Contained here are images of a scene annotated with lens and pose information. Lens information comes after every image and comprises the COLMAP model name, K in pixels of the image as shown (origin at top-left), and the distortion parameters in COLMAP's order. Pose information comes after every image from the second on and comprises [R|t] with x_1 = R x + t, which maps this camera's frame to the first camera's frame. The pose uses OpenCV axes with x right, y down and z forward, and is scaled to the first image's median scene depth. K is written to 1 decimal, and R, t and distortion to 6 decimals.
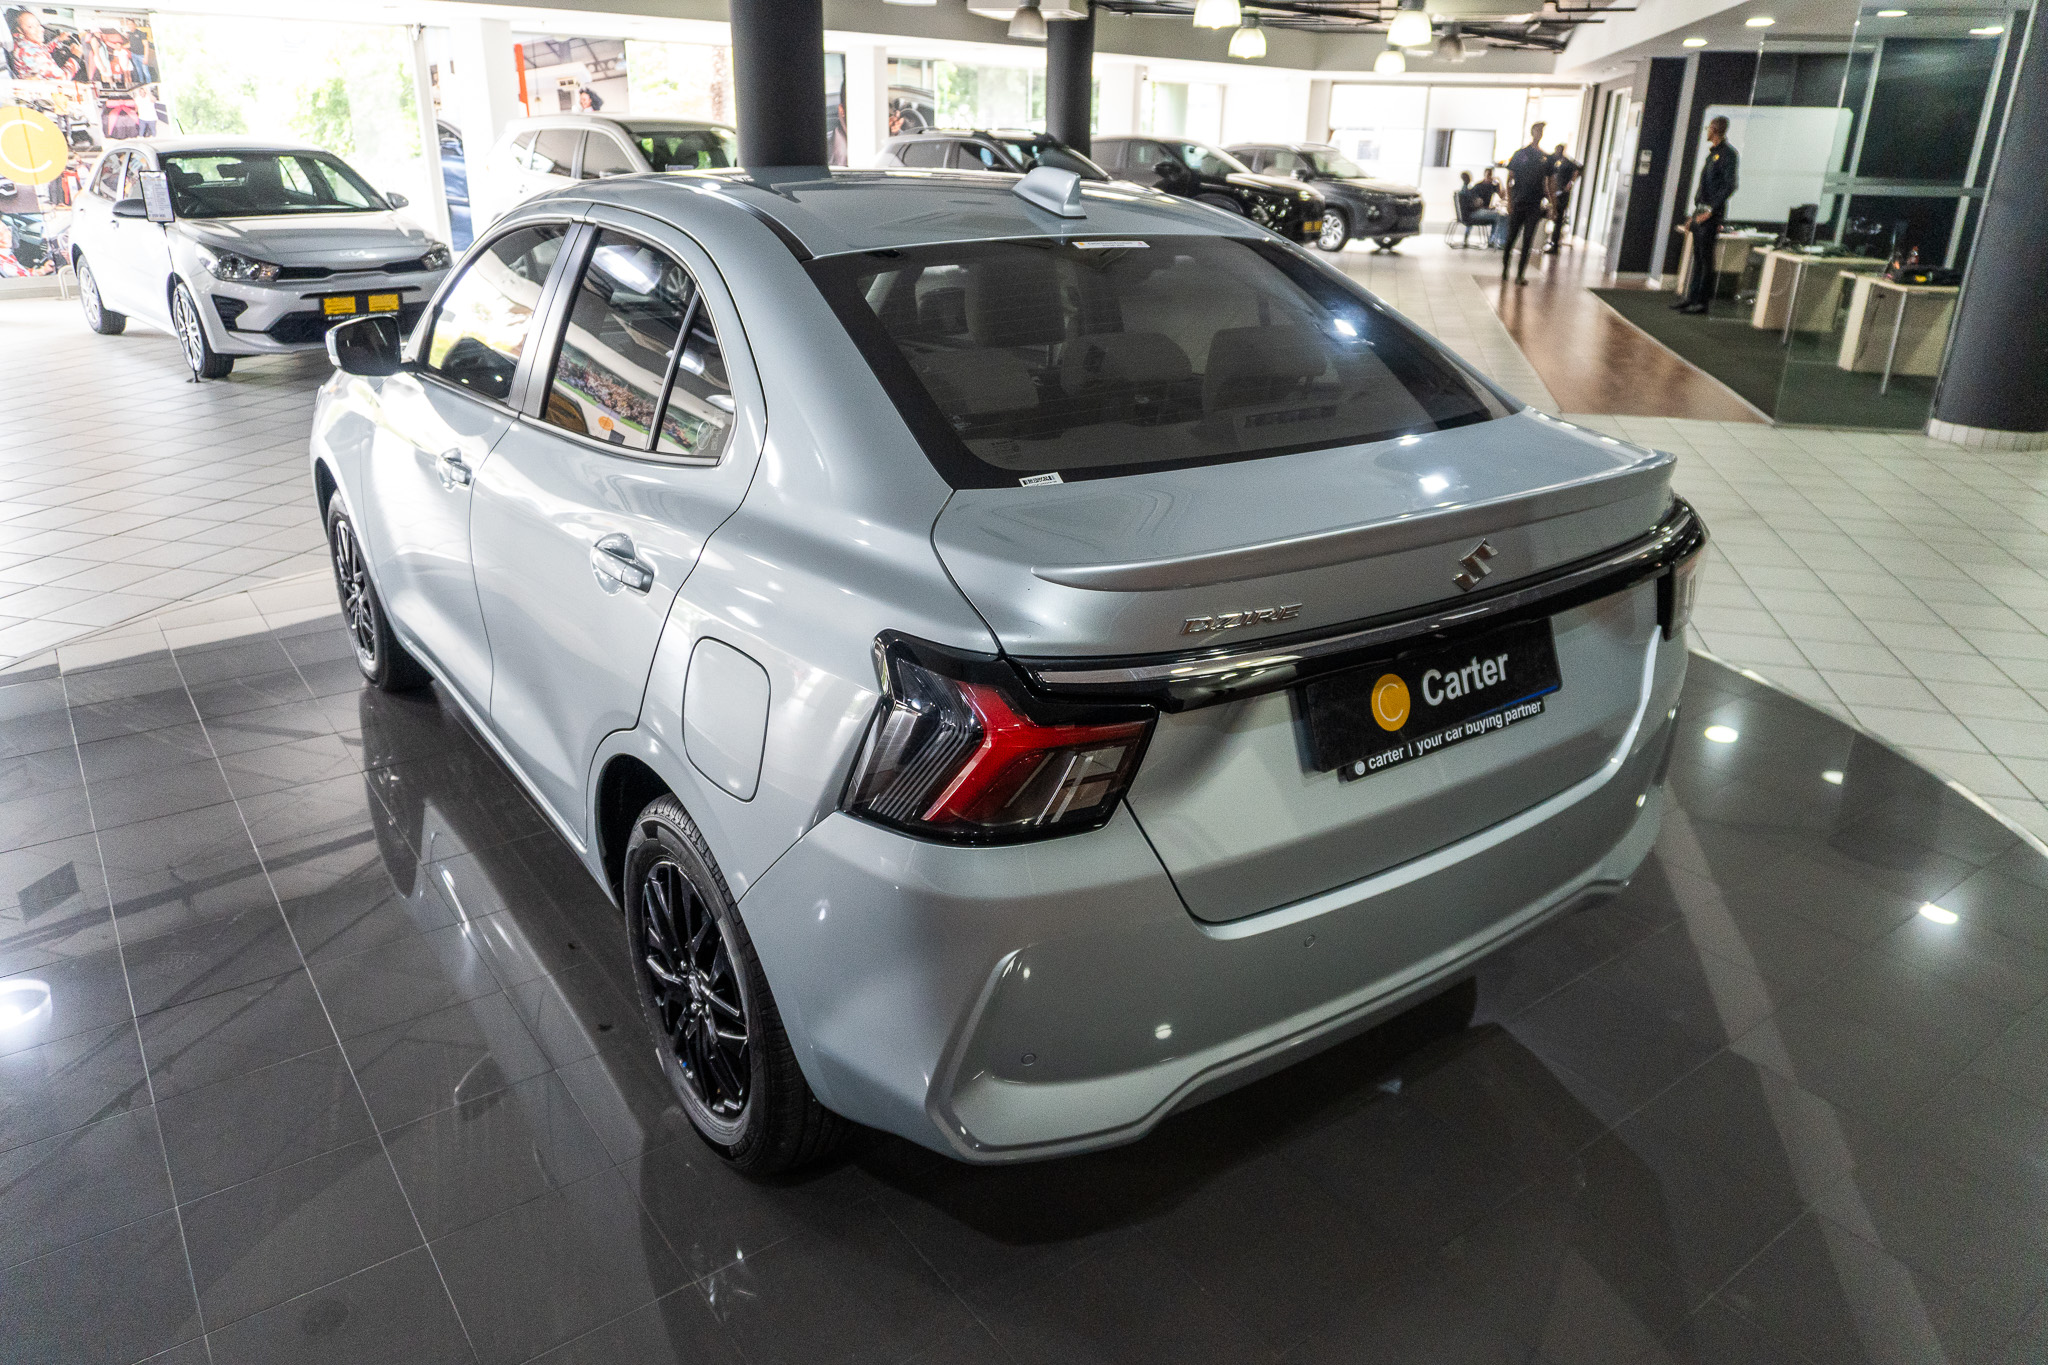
lens RADIAL K [[1364.6, 0, 1024.0], [0, 1364.6, 682.5], [0, 0, 1]] dist [-0.020638, -0.002875]
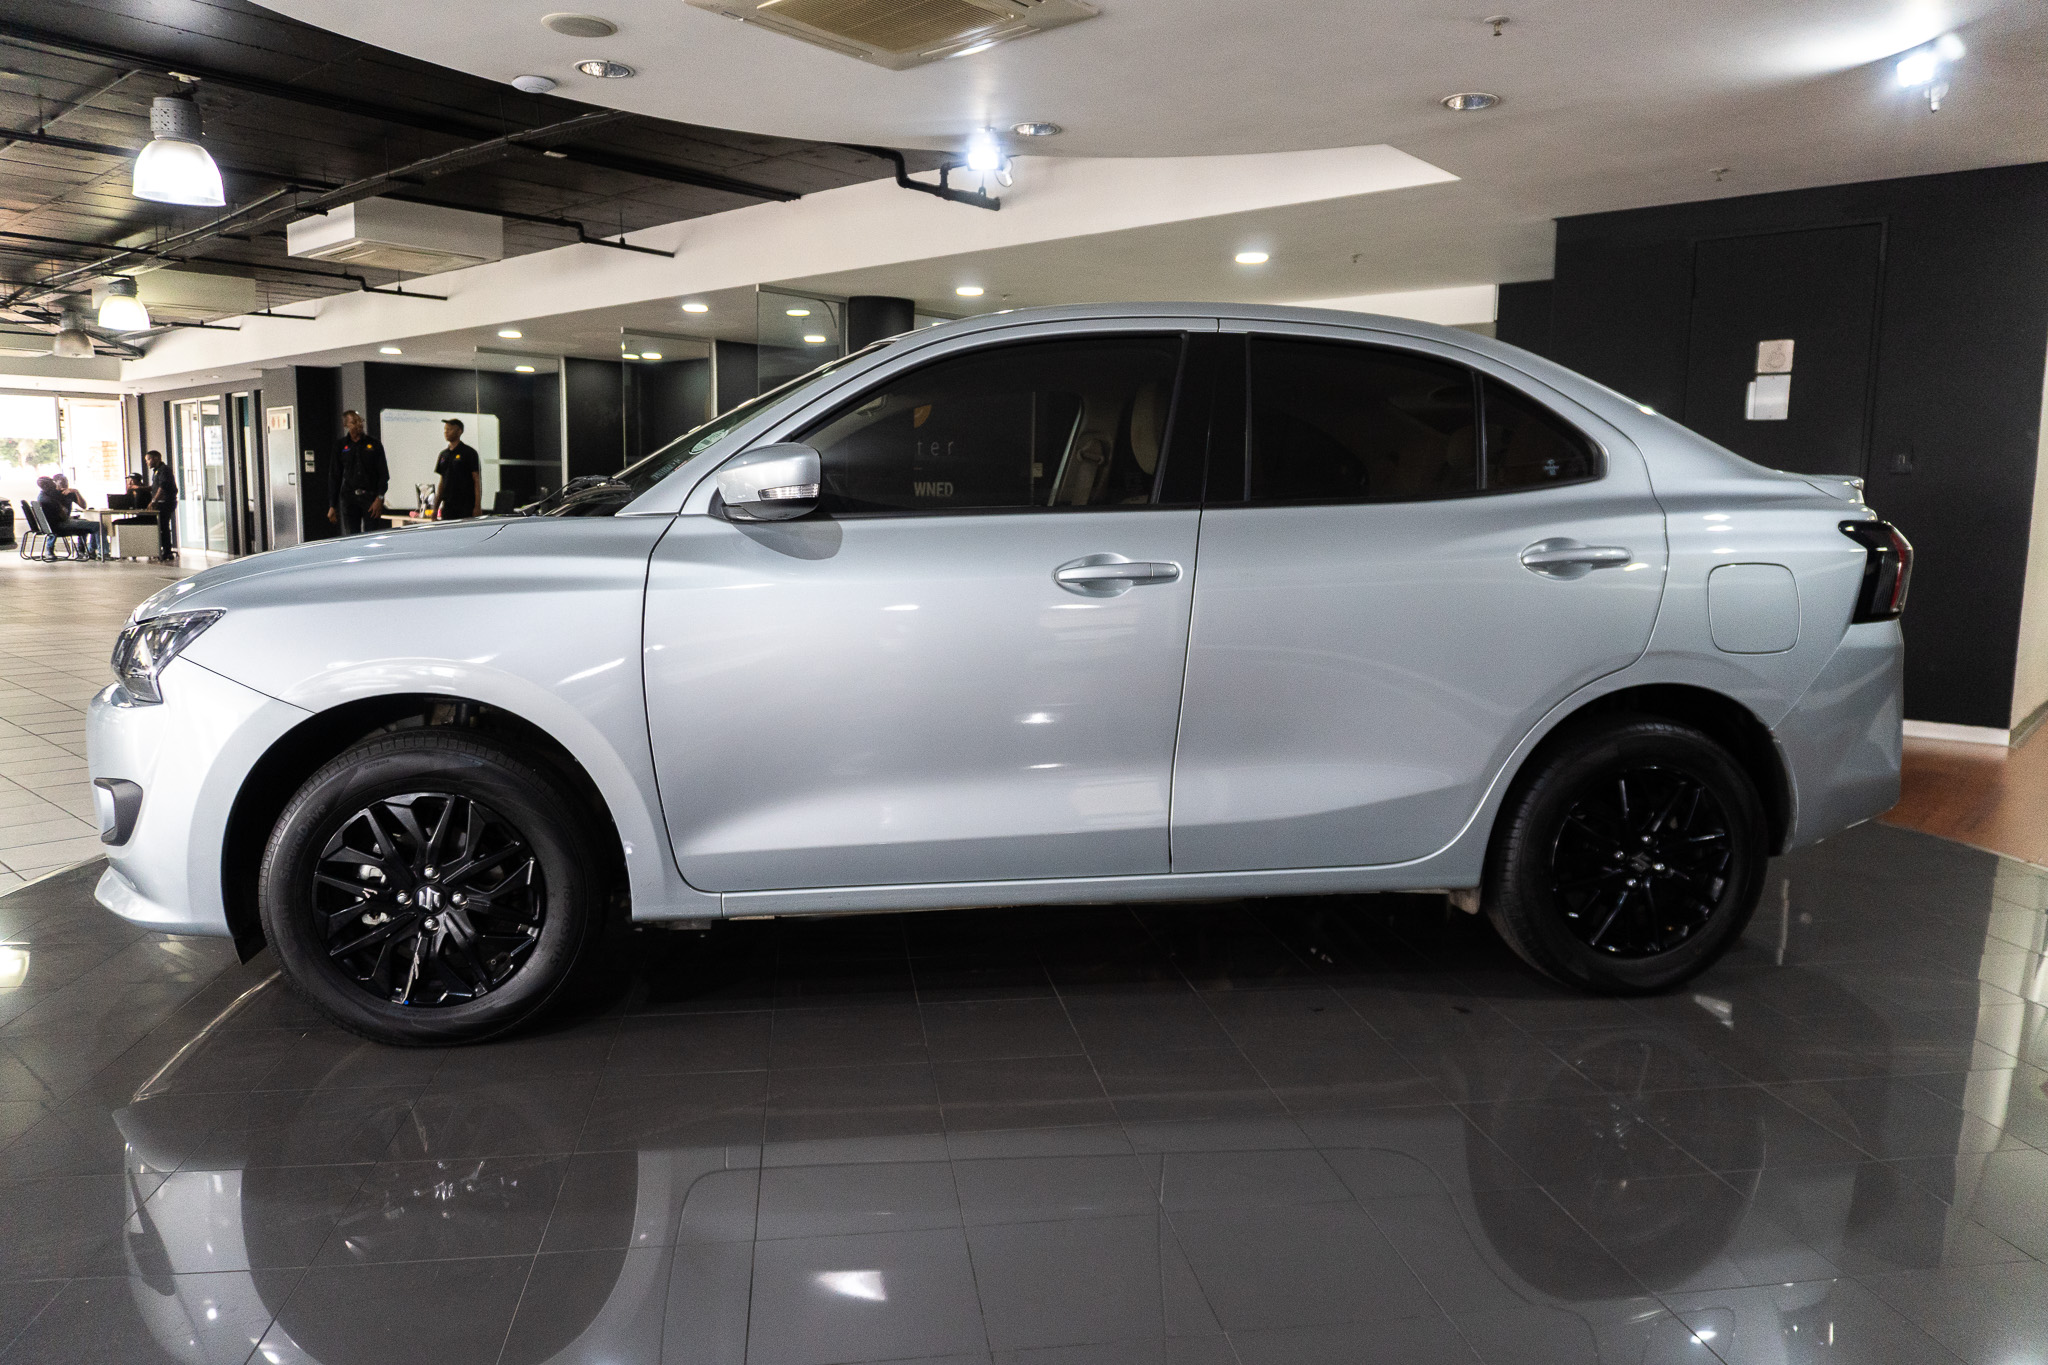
lens RADIAL K [[1364.6, 0, 1024.0], [0, 1364.6, 682.5], [0, 0, 1]] dist [-0.020638, -0.002875]
pose [[0.457974, -0.127883, 0.879719, -0.193948], [0.324994, 0.945181, -0.031790, -0.011591], [-0.827429, 0.300463, 0.474430, 0.091188]]
